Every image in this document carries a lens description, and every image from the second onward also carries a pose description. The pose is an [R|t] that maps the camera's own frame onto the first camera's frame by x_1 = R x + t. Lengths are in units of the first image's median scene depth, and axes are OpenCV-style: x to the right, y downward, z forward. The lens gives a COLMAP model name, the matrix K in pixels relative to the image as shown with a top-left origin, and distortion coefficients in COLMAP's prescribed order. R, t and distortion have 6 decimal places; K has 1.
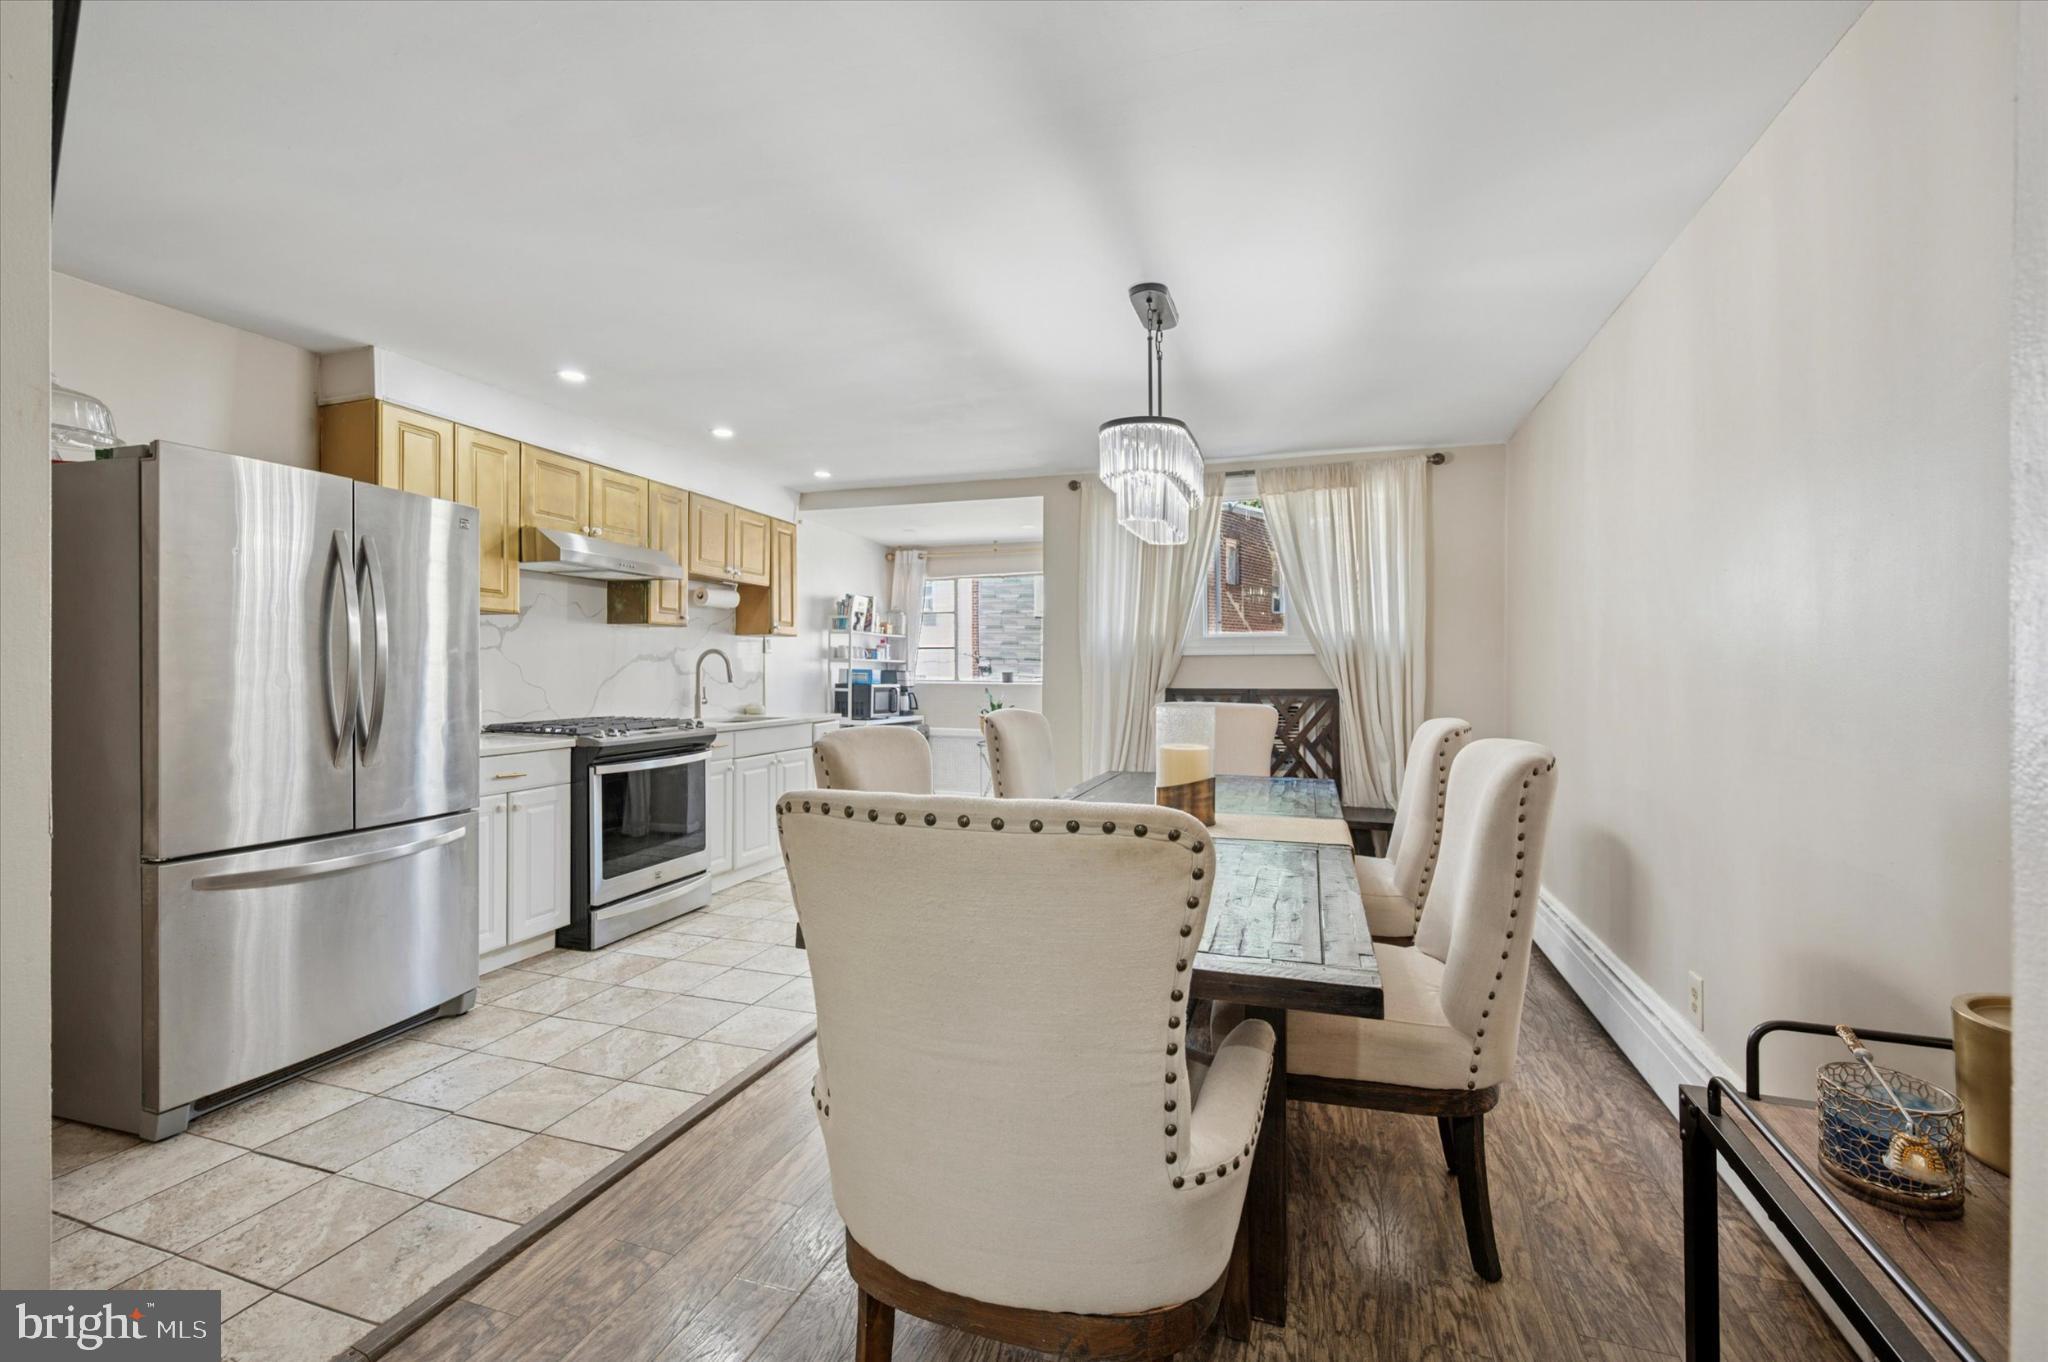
lens RADIAL K [[863.2, 0, 1024.0], [0, 863.2, 681.0], [0, 0, 1]] dist [-0.000205, 0.000042]
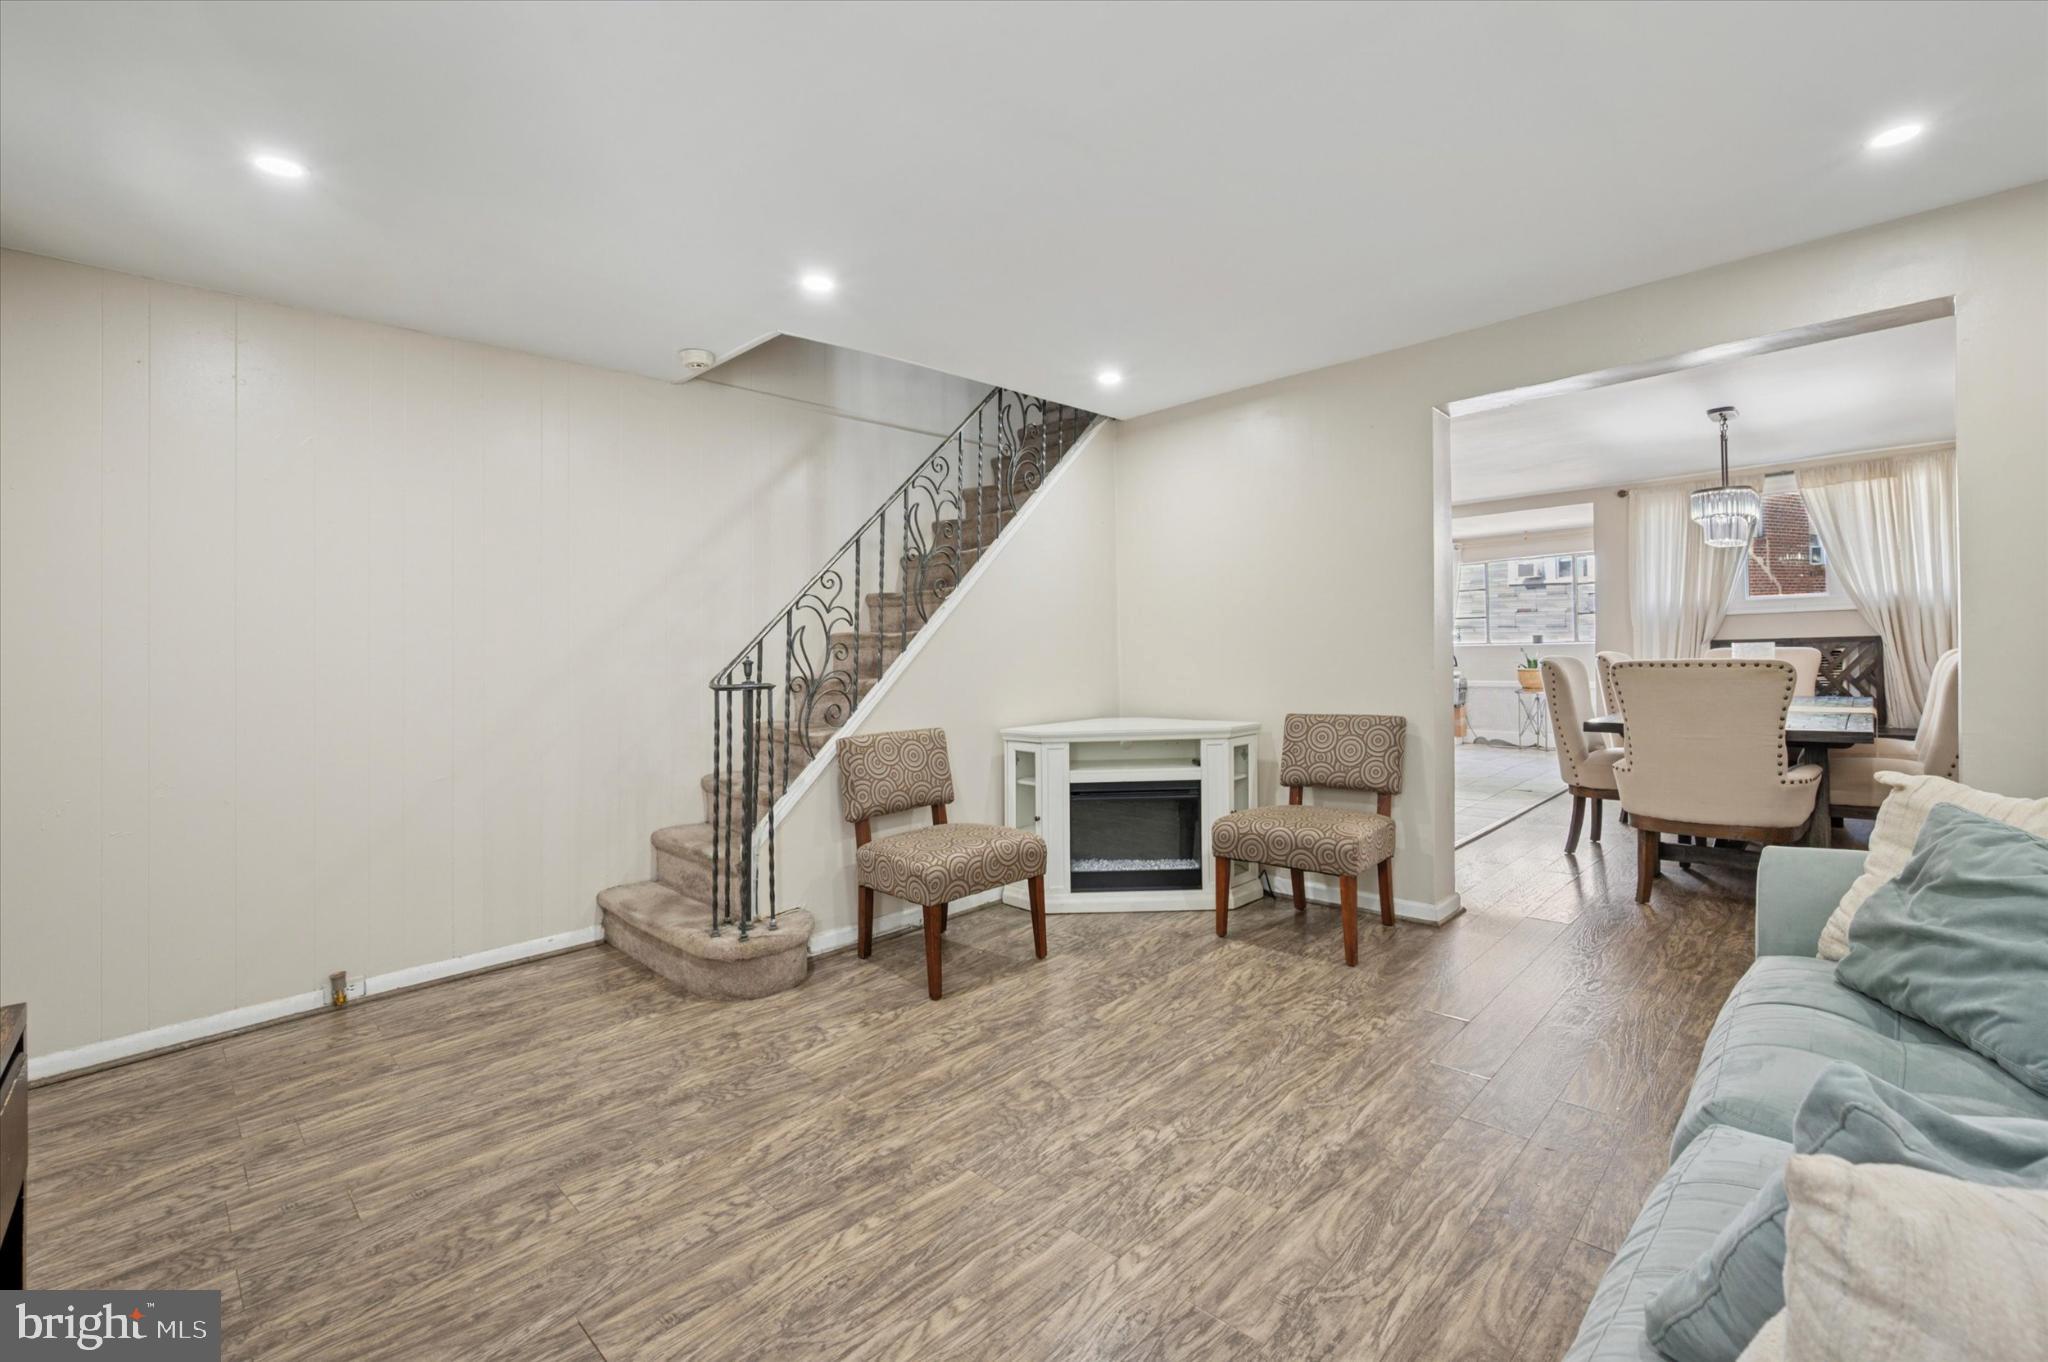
lens RADIAL K [[868.6, 0, 1024.5], [0, 868.6, 659.4], [0, 0, 1]] dist [-0.002804, -0.000327]
pose [[0.897384, -0.019117, -0.440835, -0.186739], [0.019901, 0.999798, -0.002846, 0.019506], [0.440800, -0.006219, 0.897584, -0.631305]]
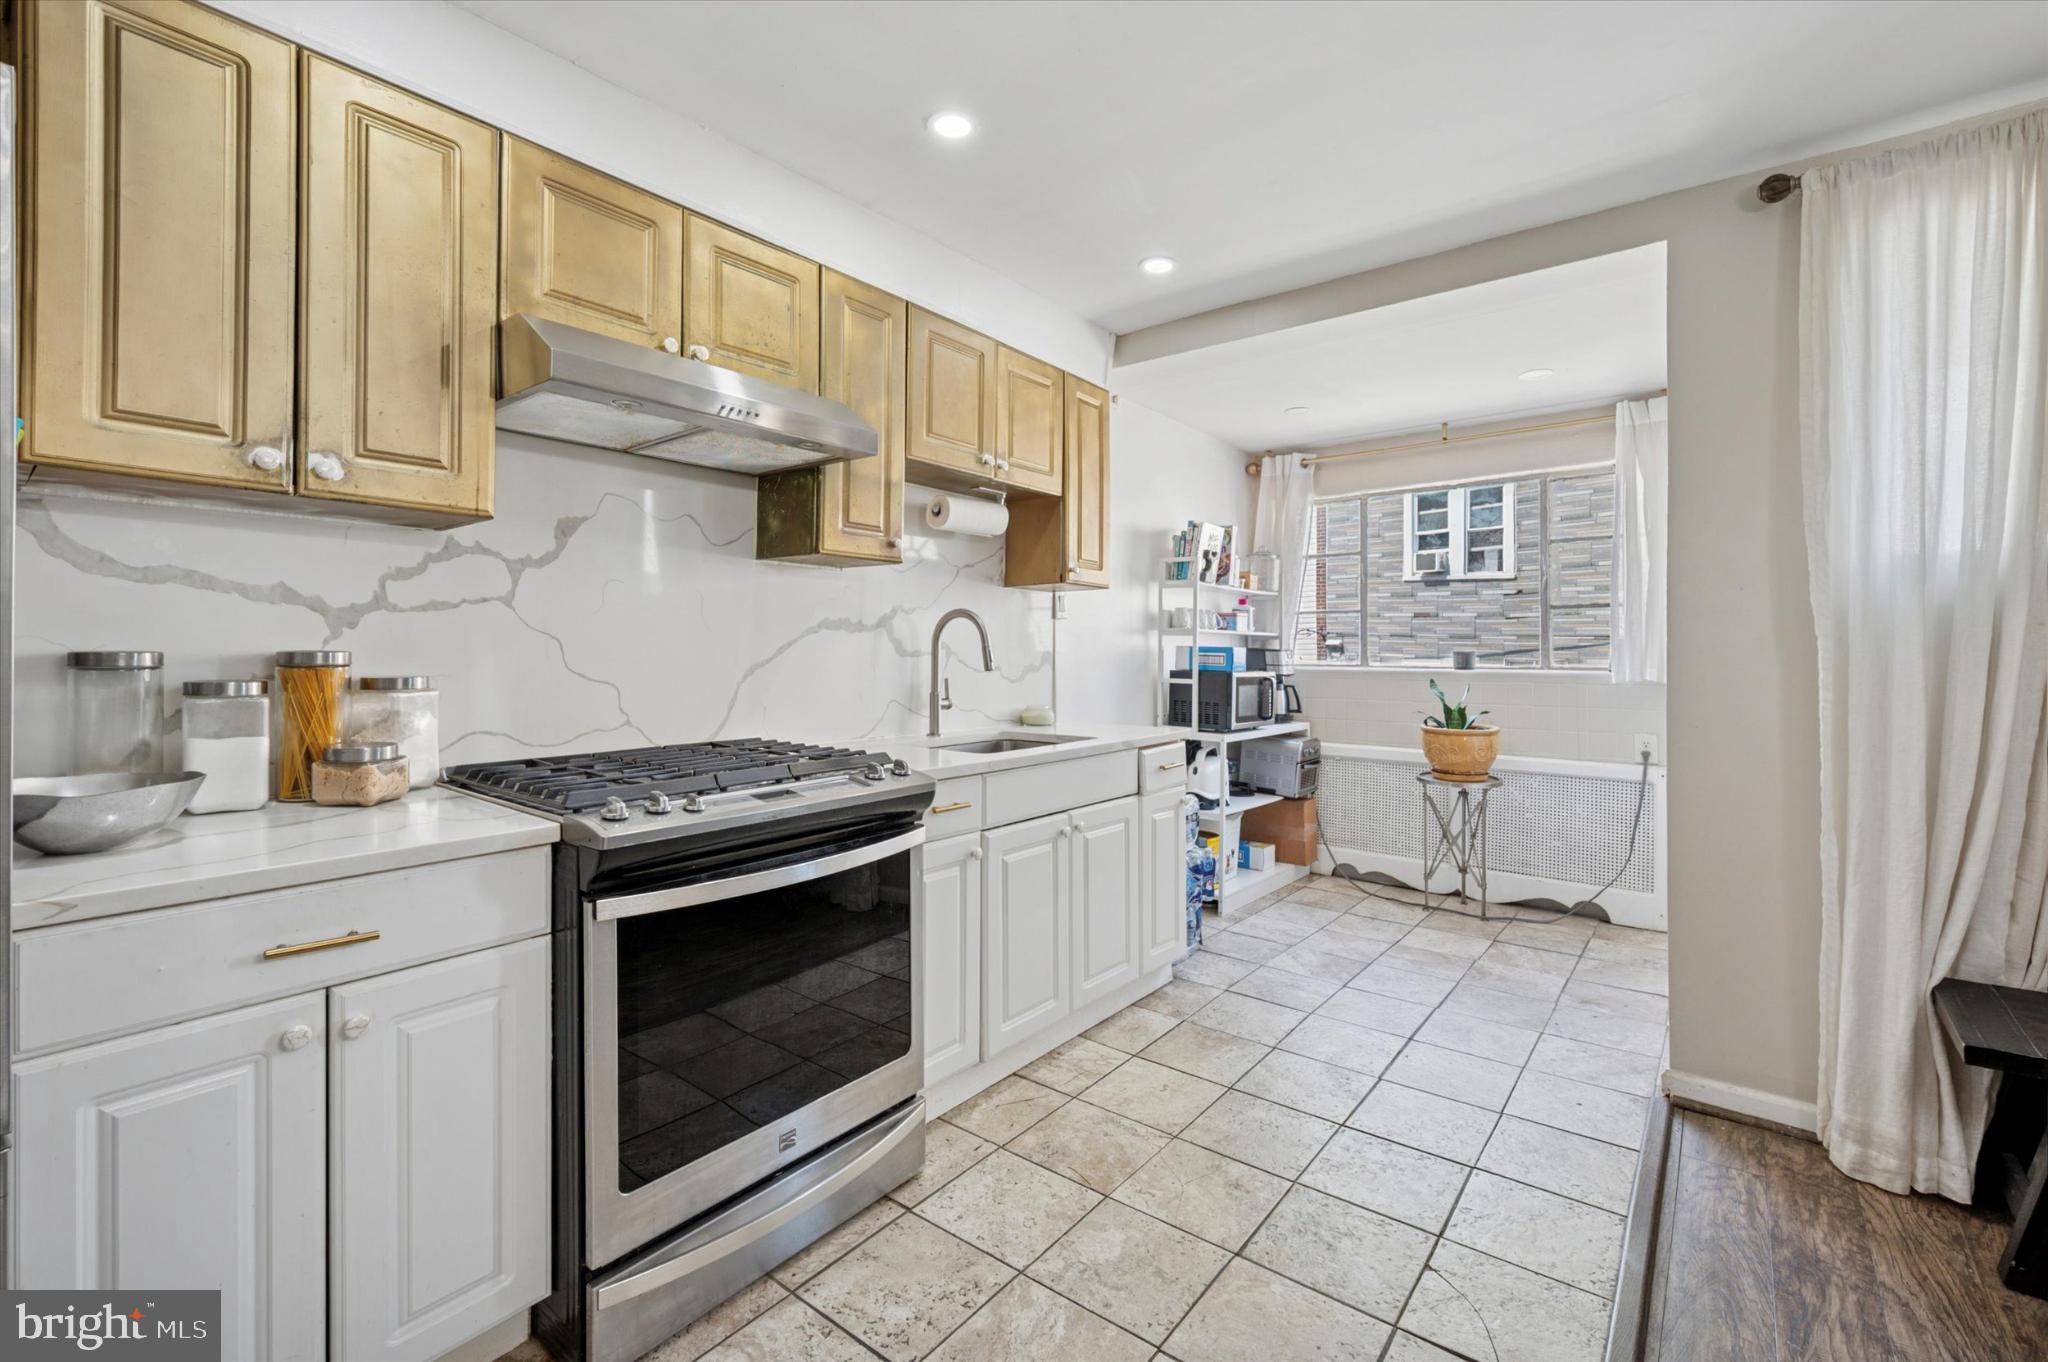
lens RADIAL K [[887.3, 0, 1027.4], [0, 887.3, 639.3], [0, 0, 1]] dist [0.000435, -0.000071]
pose [[0.940519, -0.005924, -0.339689, -0.130031], [-0.002509, 0.999700, -0.024380, -0.004403], [0.339731, 0.023782, 0.940222, 0.487567]]
